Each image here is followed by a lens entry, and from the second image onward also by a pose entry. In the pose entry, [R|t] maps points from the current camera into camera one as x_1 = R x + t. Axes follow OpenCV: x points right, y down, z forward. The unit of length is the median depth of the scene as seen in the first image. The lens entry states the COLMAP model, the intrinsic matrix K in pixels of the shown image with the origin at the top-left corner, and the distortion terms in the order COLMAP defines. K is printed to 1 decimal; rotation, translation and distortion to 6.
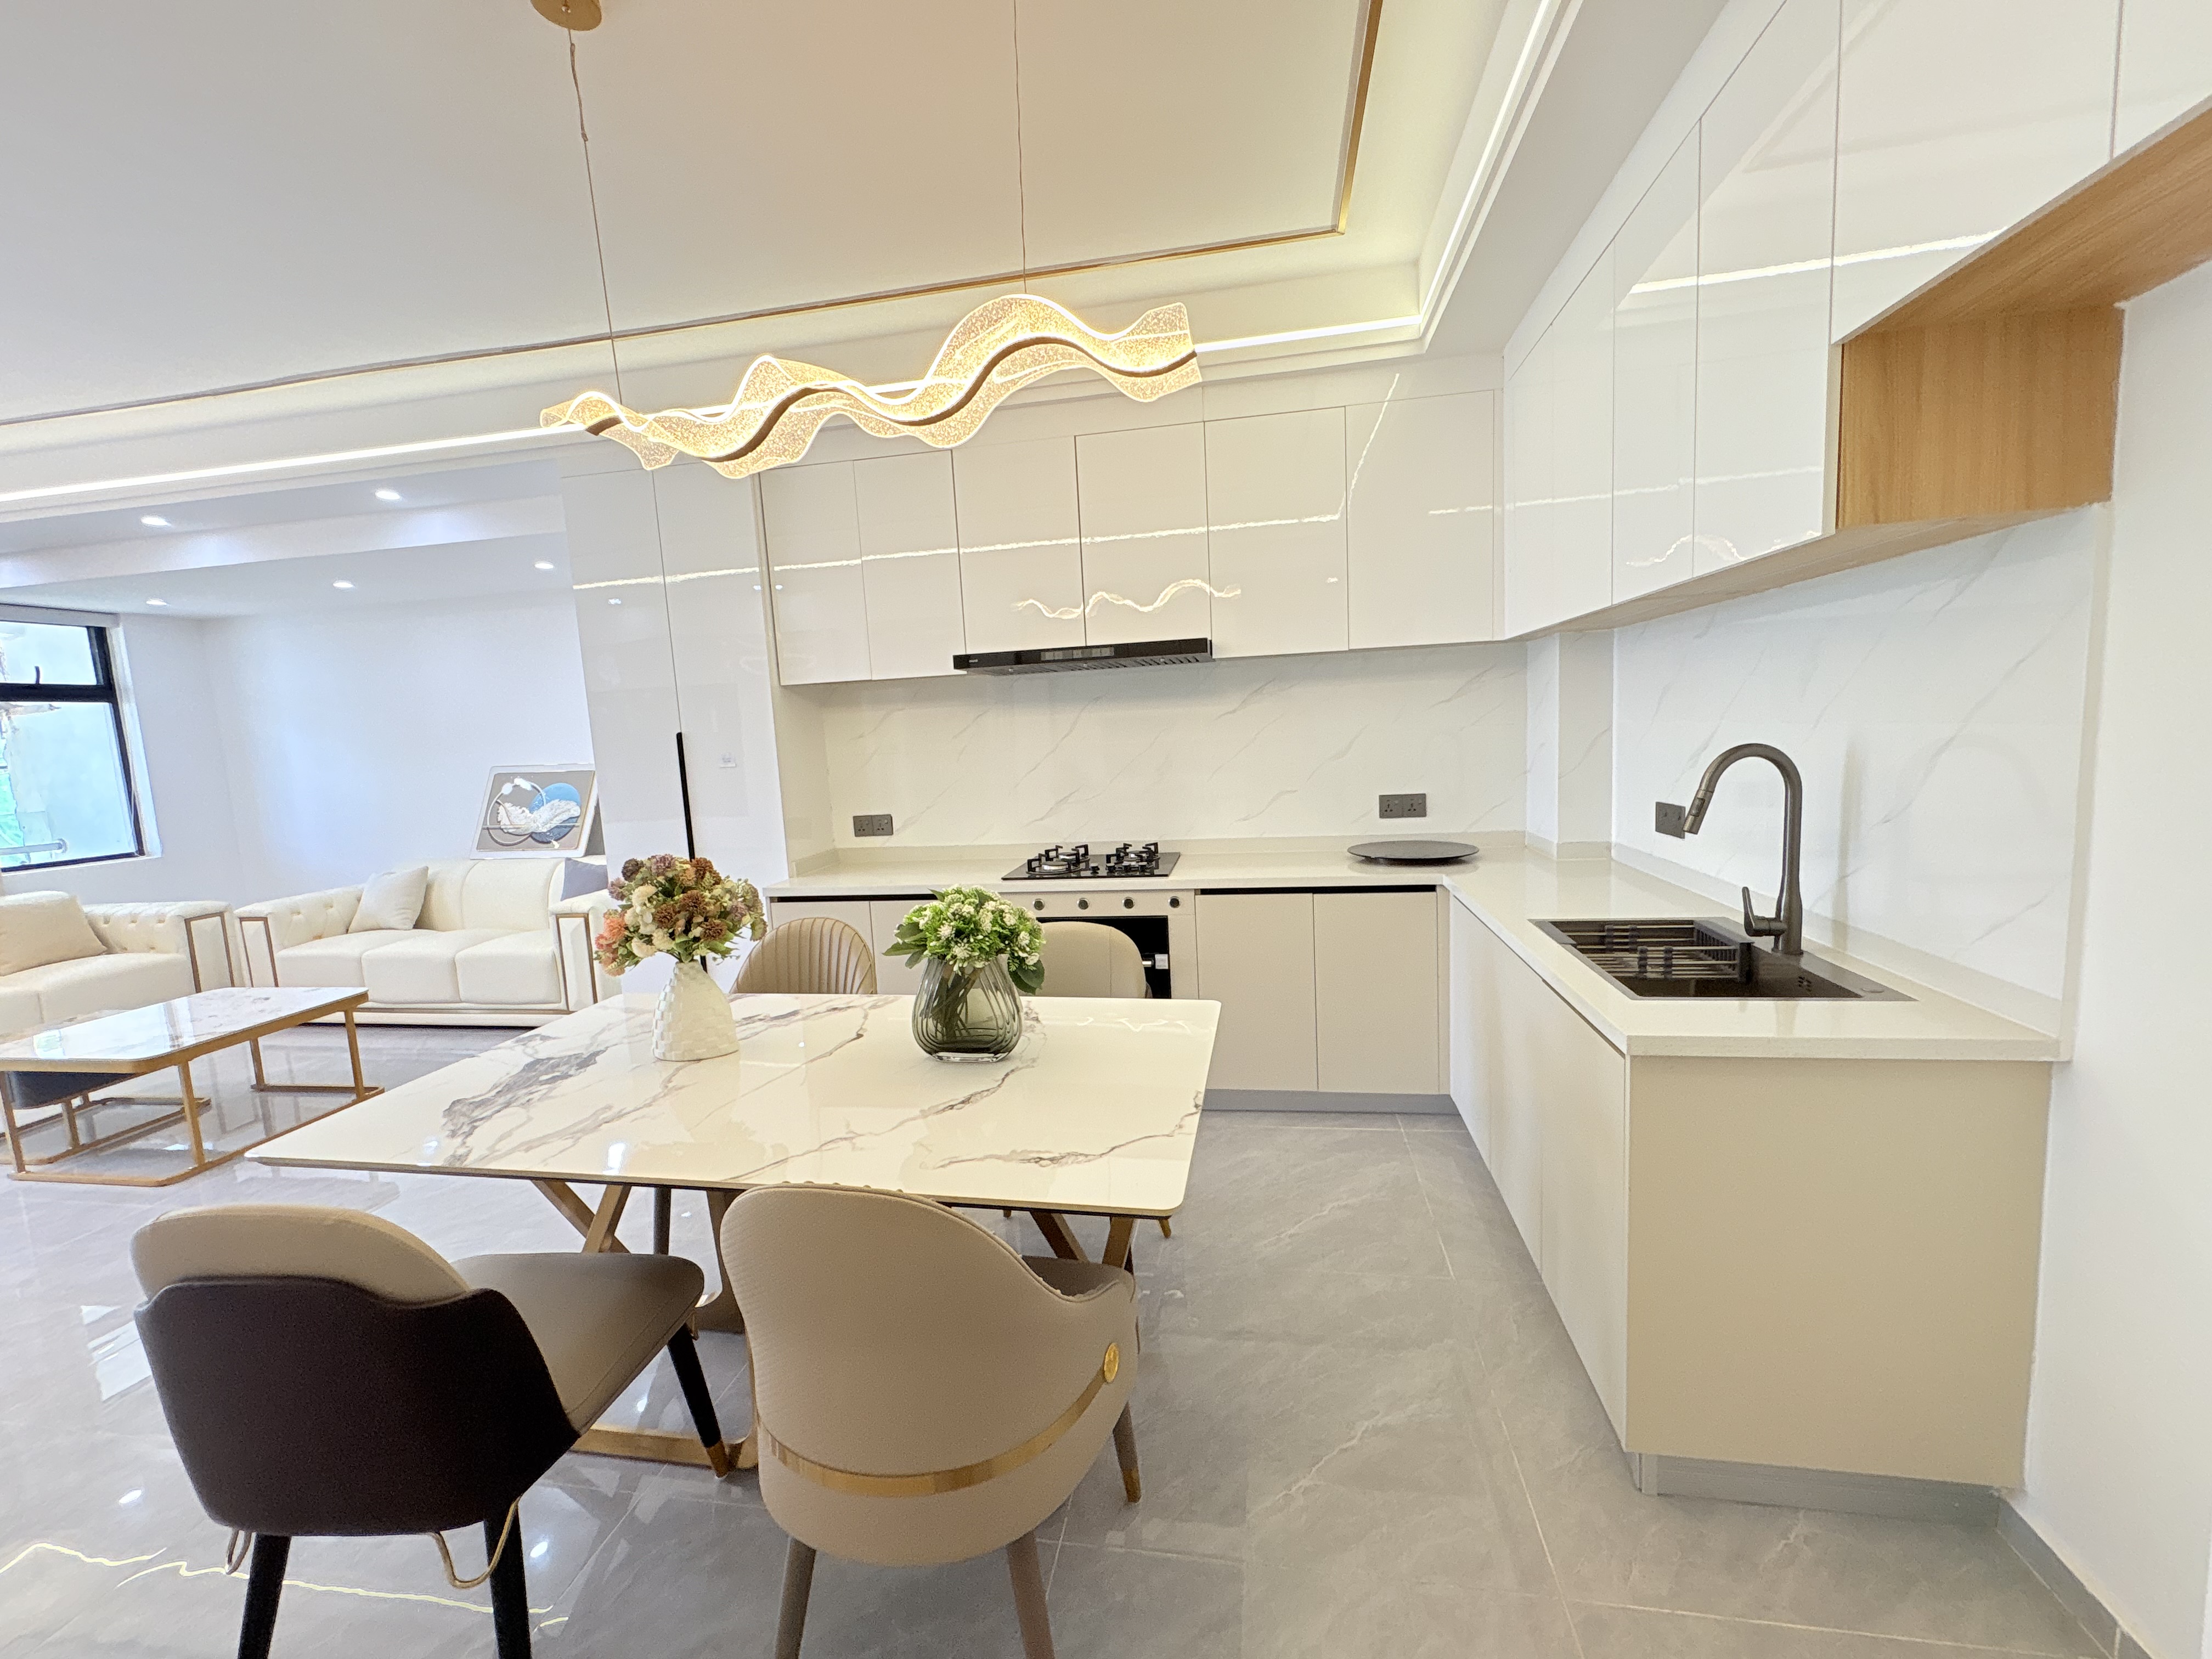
lens RADIAL K [[883.1, 0, 1107.6], [0, 883.1, 830.5], [0, 0, 1]] dist [0.000013, 0.000070]
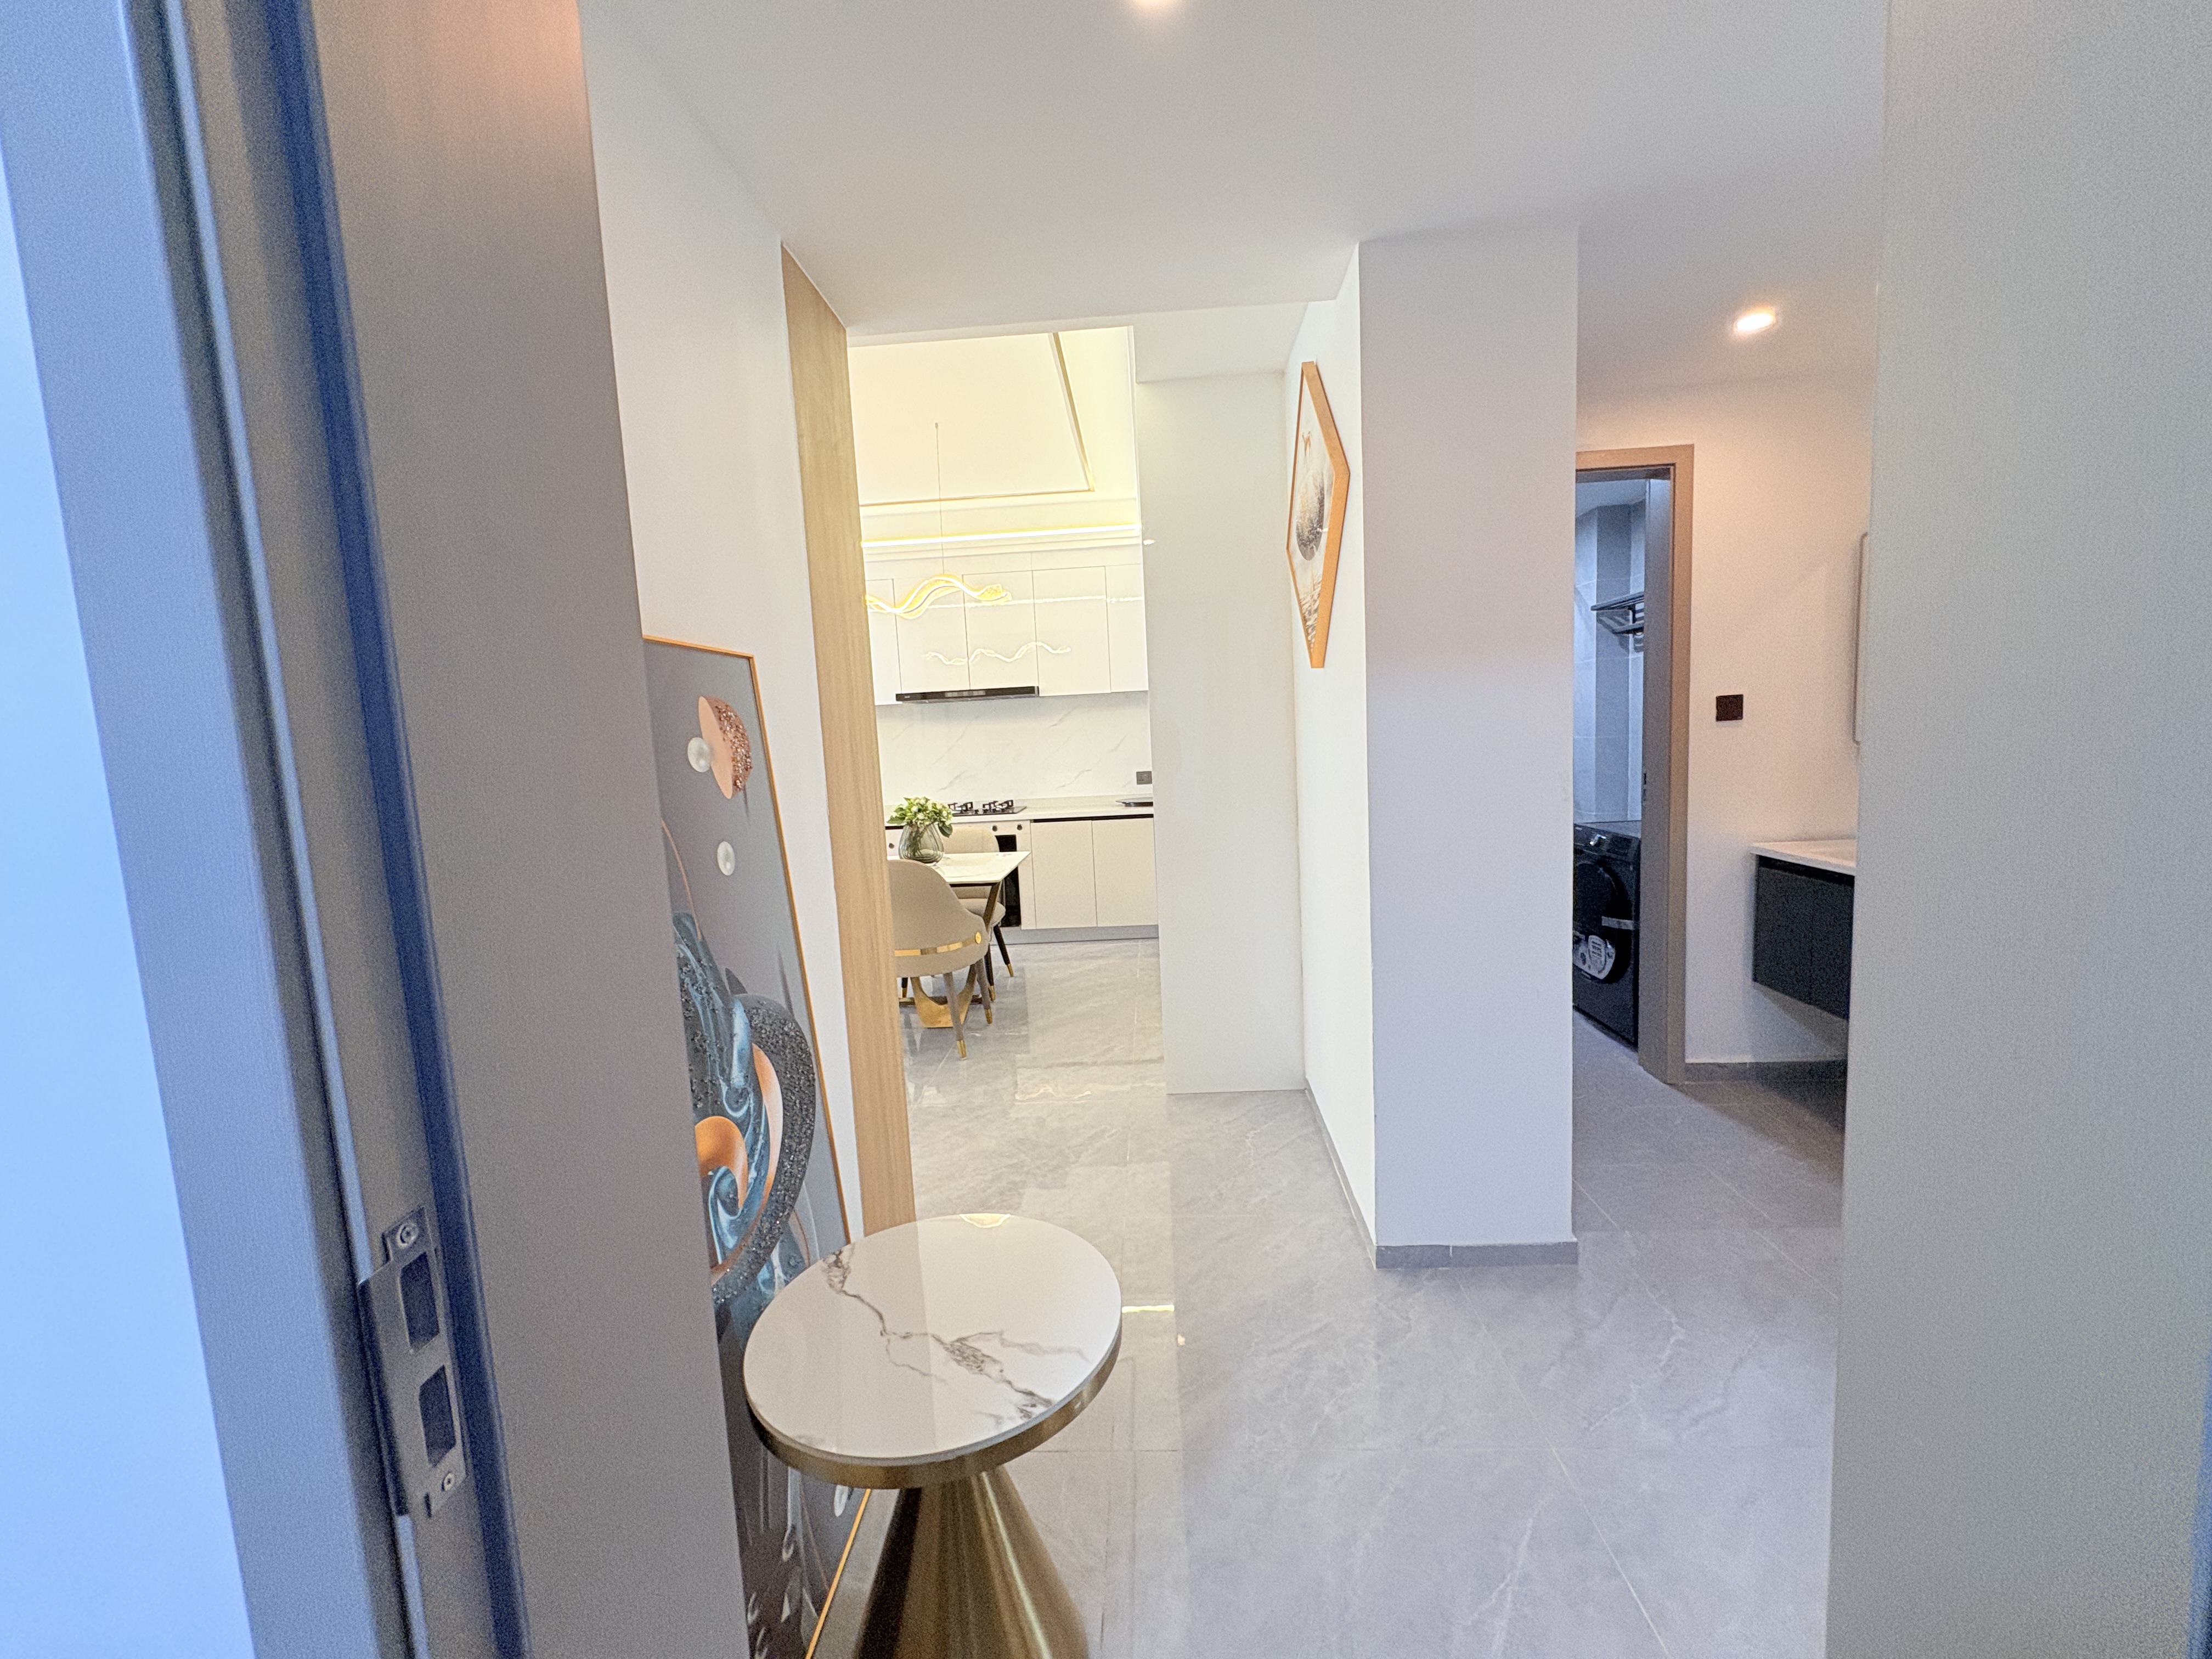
lens RADIAL K [[883.1, 0, 1107.2], [0, 883.1, 828.2], [0, 0, 1]] dist [0.000013, 0.000070]
pose [[0.992548, -0.010381, 0.121412, 0.033480], [0.012431, 0.999792, -0.016143, 0.114836], [-0.121219, 0.017532, 0.992471, -0.860117]]
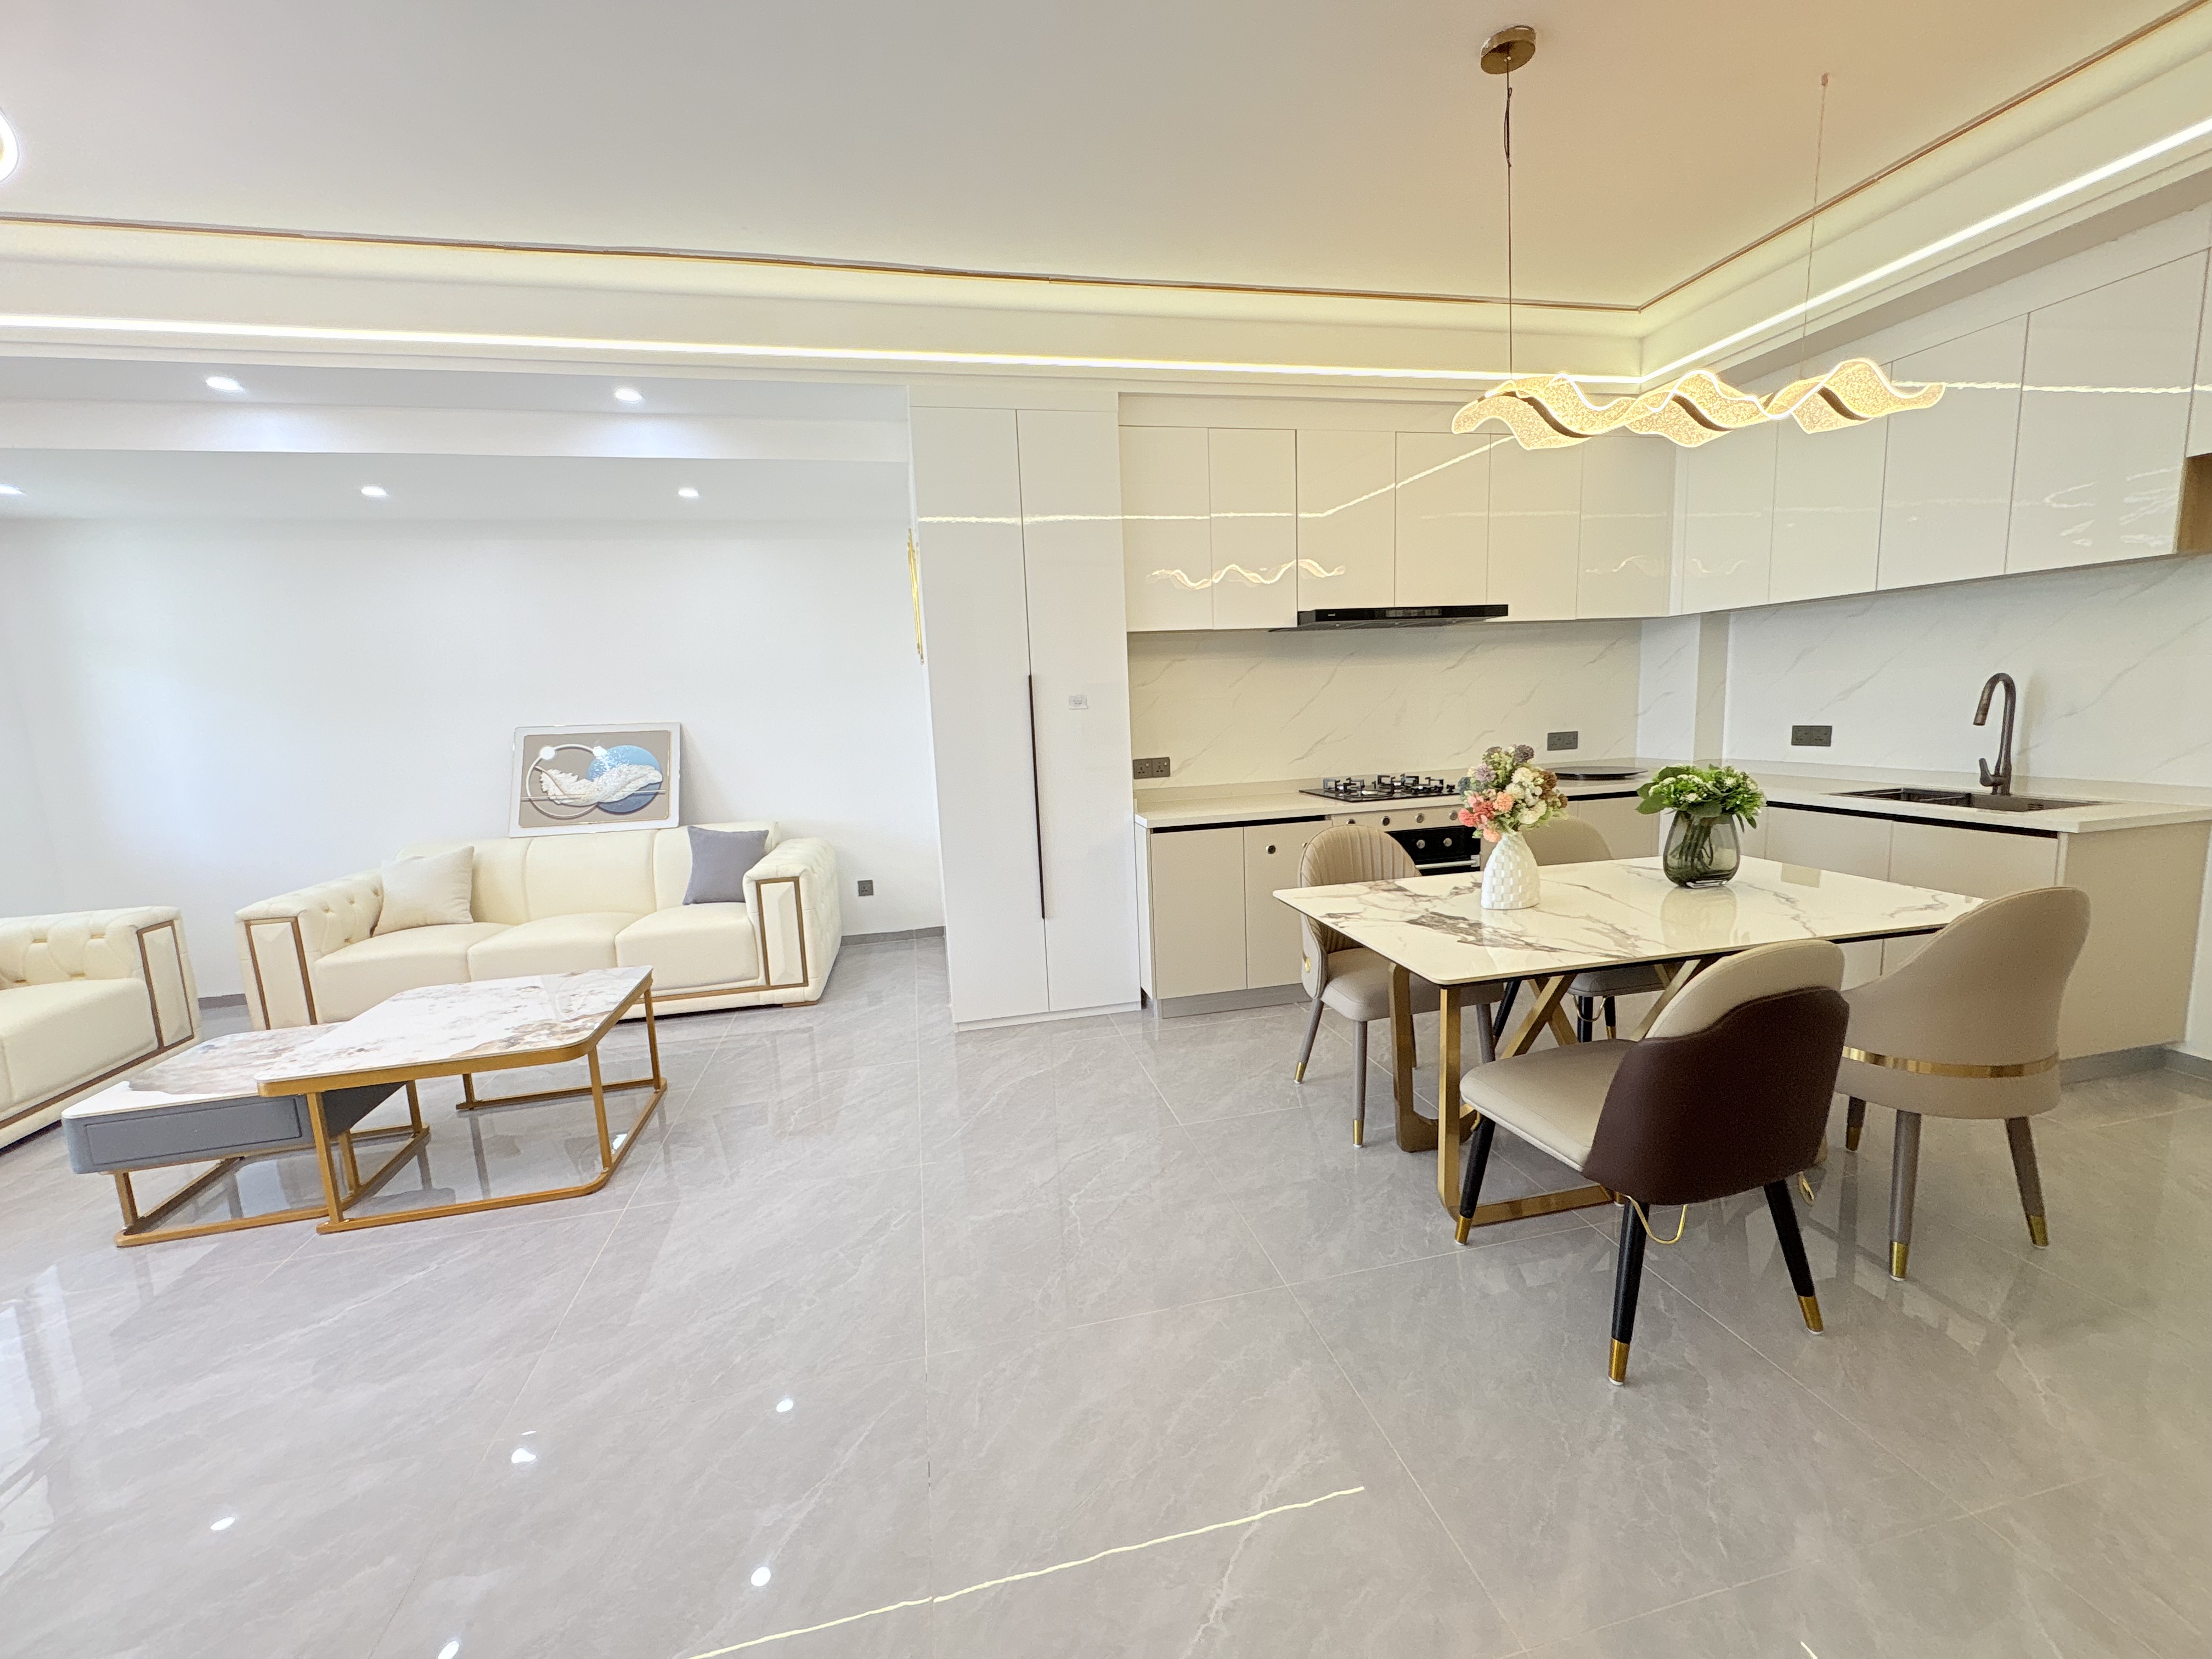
lens RADIAL K [[883.1, 0, 1109.2], [0, 883.1, 830.9], [0, 0, 1]] dist [0.000013, 0.000070]
pose [[0.924901, -0.046745, 0.377323, -0.892555], [0.042582, 0.998905, 0.019373, 0.059222], [-0.377816, -0.001851, 0.925879, 0.029464]]
